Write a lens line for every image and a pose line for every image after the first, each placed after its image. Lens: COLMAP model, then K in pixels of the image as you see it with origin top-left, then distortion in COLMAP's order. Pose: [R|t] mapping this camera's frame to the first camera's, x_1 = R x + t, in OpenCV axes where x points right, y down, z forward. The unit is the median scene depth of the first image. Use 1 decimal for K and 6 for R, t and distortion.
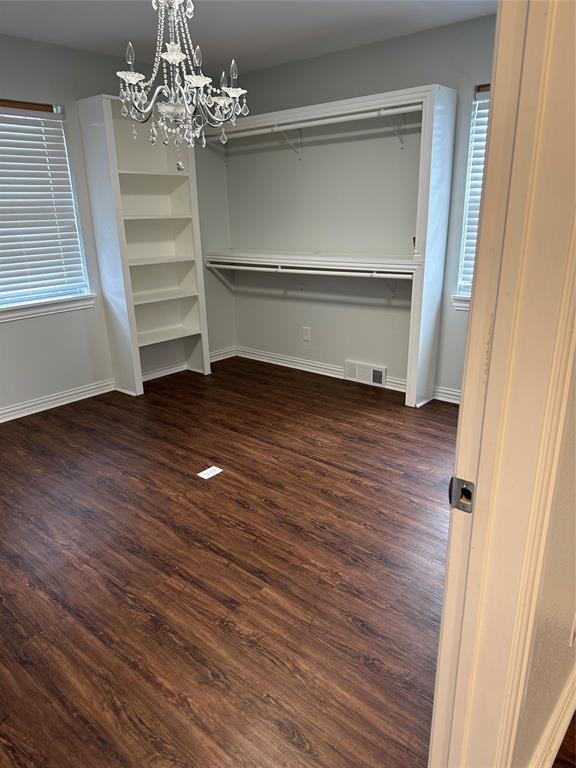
lens RADIAL K [[541.7, 0, 292.9], [0, 541.7, 359.8], [0, 0, 1]] dist [0.055332, -0.062574]
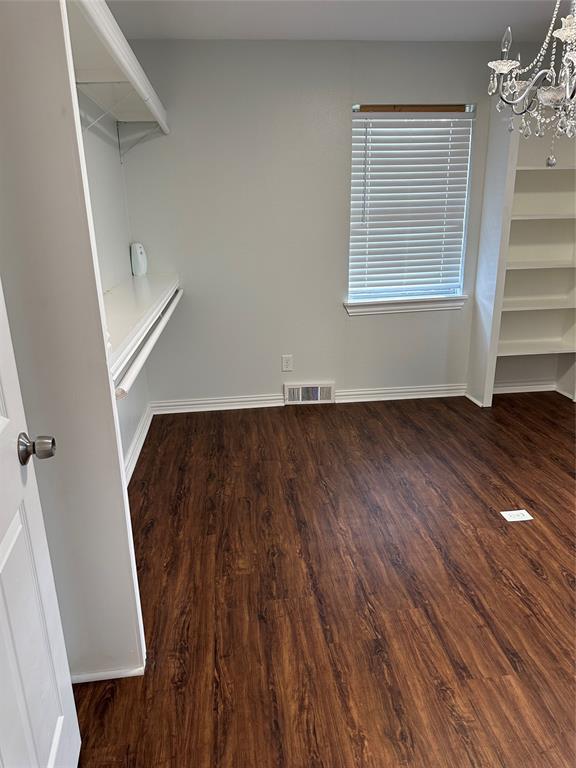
lens RADIAL K [[541.7, 0, 294.9], [0, 541.7, 366.7], [0, 0, 1]] dist [0.055332, -0.062574]
pose [[0.728156, 0.191597, -0.658087, 0.131808], [-0.177683, 0.980078, 0.088741, -0.044362], [0.661980, 0.052313, 0.747694, 0.110648]]
